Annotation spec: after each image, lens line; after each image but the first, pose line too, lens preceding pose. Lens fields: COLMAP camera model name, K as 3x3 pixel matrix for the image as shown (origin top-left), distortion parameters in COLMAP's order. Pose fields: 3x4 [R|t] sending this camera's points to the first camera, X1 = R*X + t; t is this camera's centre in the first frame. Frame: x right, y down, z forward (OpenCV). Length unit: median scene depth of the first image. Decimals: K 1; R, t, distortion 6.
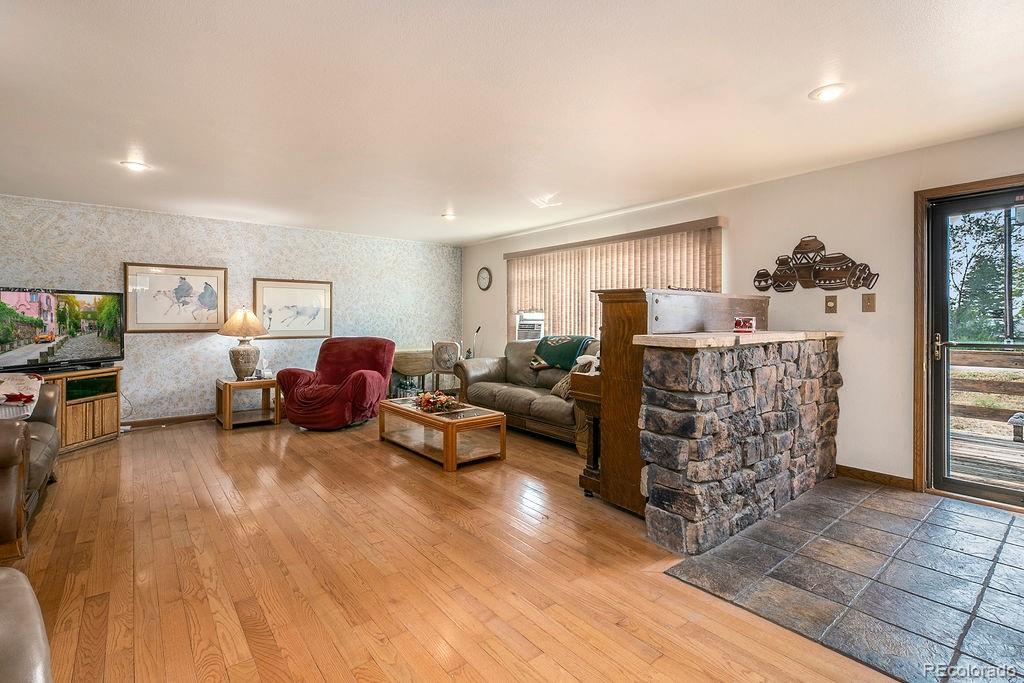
lens RADIAL K [[504.1, 0, 509.0], [0, 504.1, 324.7], [0, 0, 1]] dist [0.000652, 0.000709]
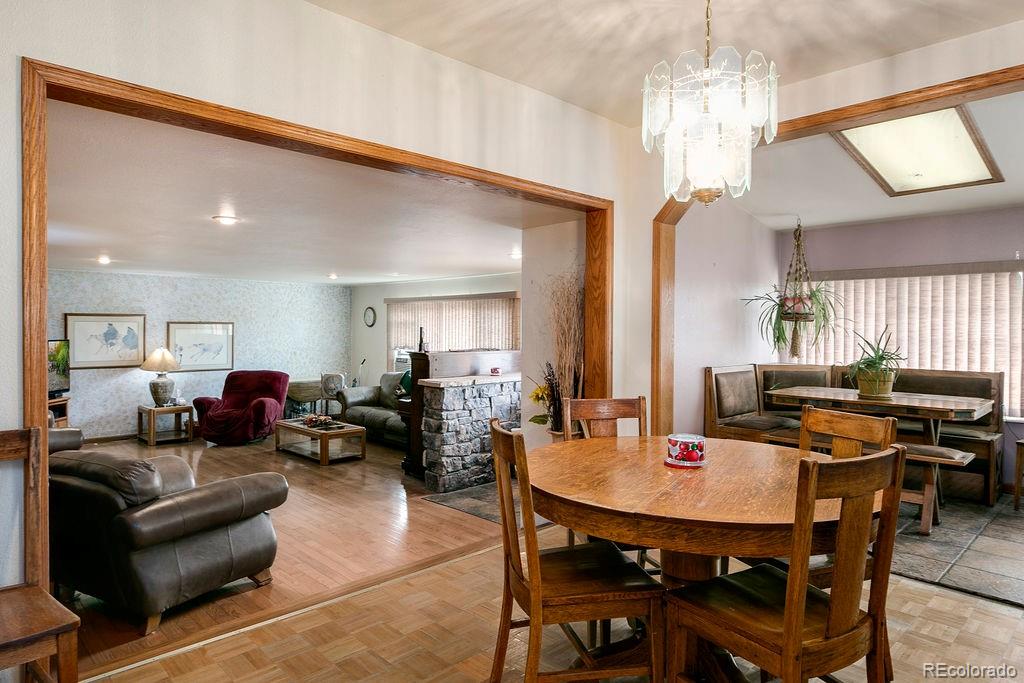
lens RADIAL K [[614.2, 0, 509.6], [0, 614.2, 341.3], [0, 0, 1]] dist [-0.007663, -0.001381]
pose [[0.993591, 0.001725, 0.113020, 0.154739], [-0.002531, 0.999972, 0.006989, -0.064948], [-0.113005, -0.007230, 0.993568, -0.605846]]
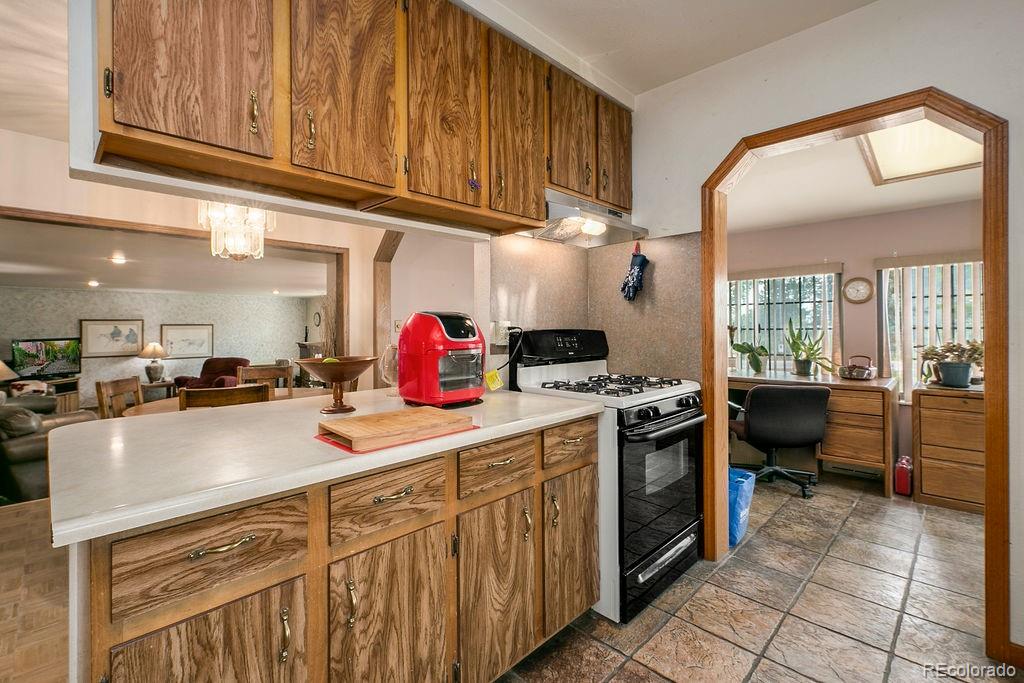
lens RADIAL K [[450.9, 0, 500.7], [0, 450.9, 326.7], [0, 0, 1]] dist [0.003310, 0.000196]
pose [[0.990814, -0.007842, 0.135005, 0.493372], [0.009451, 0.999892, -0.011280, -0.062298], [-0.134902, 0.012452, 0.990781, -0.779636]]
